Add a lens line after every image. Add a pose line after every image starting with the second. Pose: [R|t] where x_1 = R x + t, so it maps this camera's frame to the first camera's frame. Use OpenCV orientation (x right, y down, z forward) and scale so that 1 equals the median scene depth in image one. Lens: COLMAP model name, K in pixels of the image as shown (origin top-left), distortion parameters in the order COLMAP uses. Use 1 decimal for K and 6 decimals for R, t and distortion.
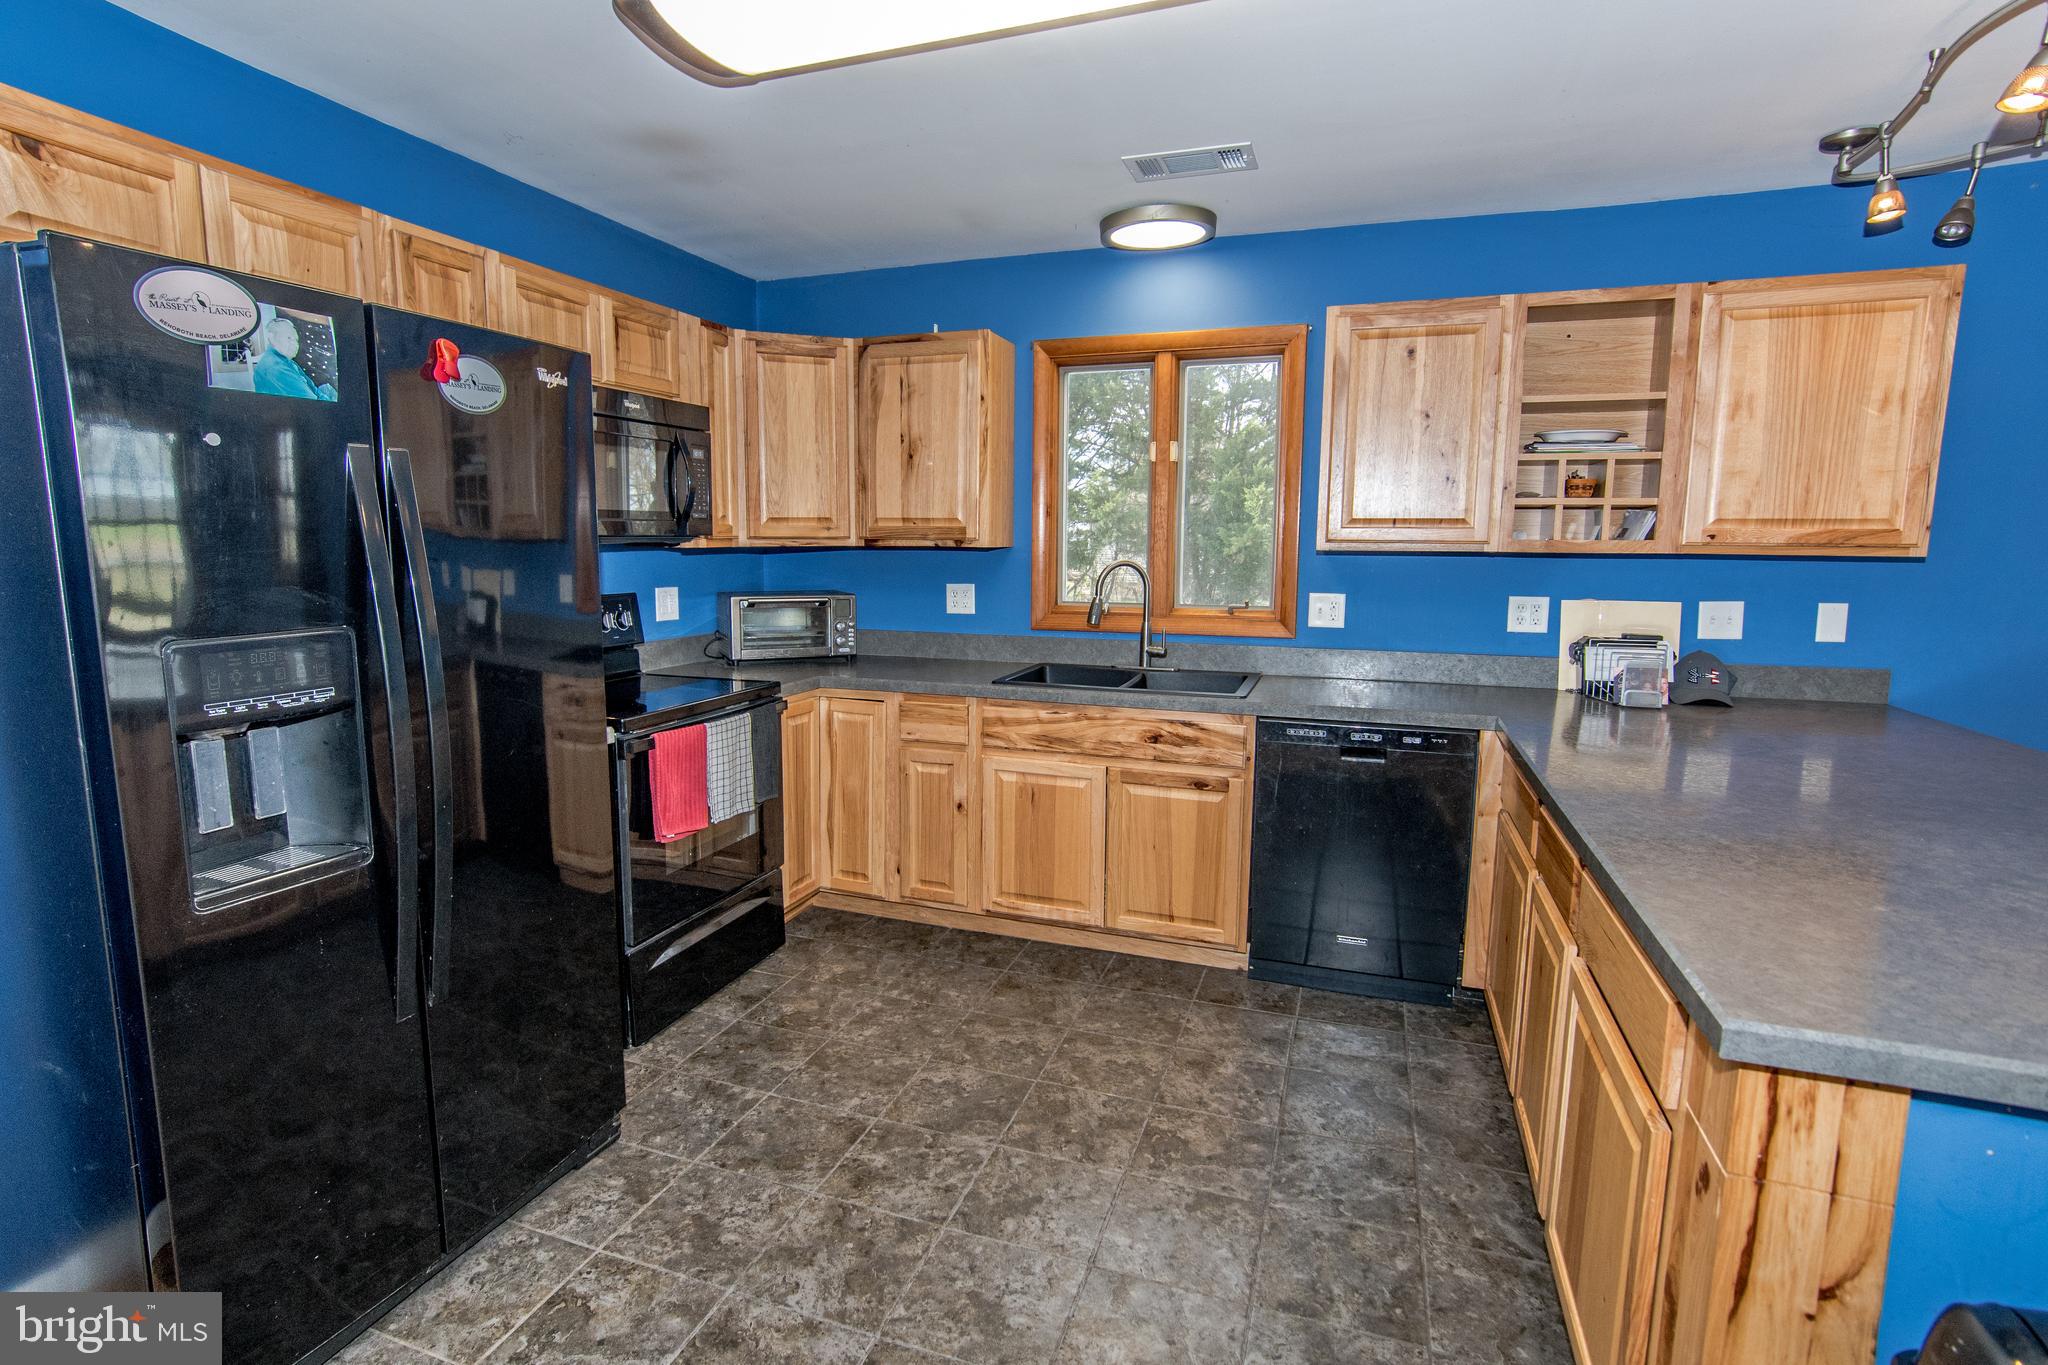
lens RADIAL K [[1000.6, 0, 997.8], [0, 1000.6, 677.4], [0, 0, 1]] dist [-0.037366, 0.018407]
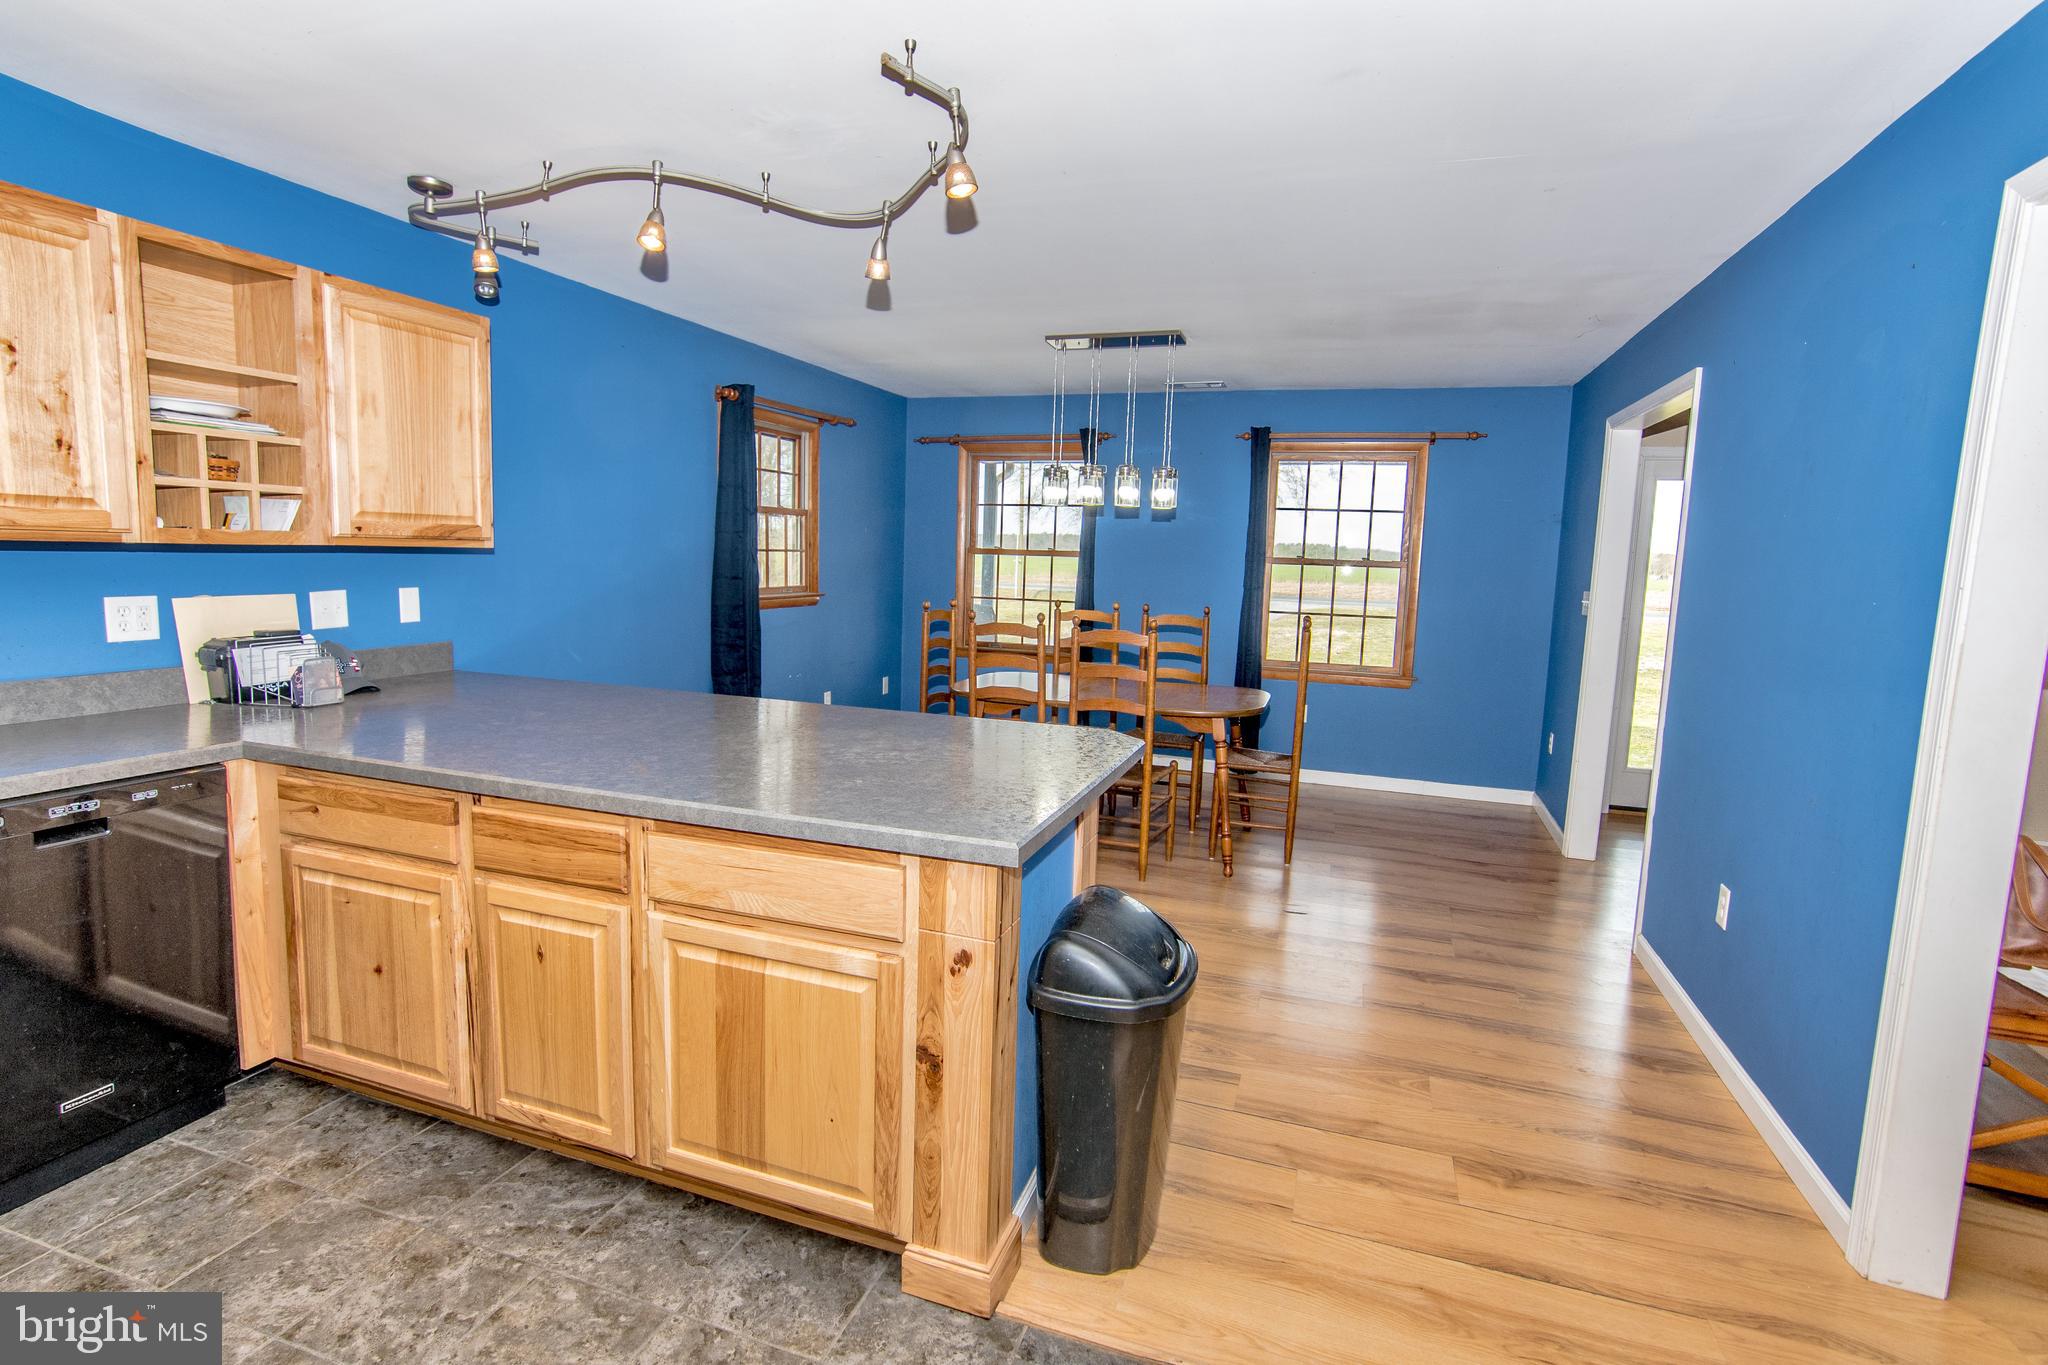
lens RADIAL K [[1000.6, 0, 997.8], [0, 1000.6, 677.4], [0, 0, 1]] dist [-0.037366, 0.018407]
pose [[-0.004161, -0.129699, 0.991545, -0.317842], [0.108175, 0.985676, 0.129385, -0.051790], [-0.994123, 0.107799, 0.009928, 0.349968]]
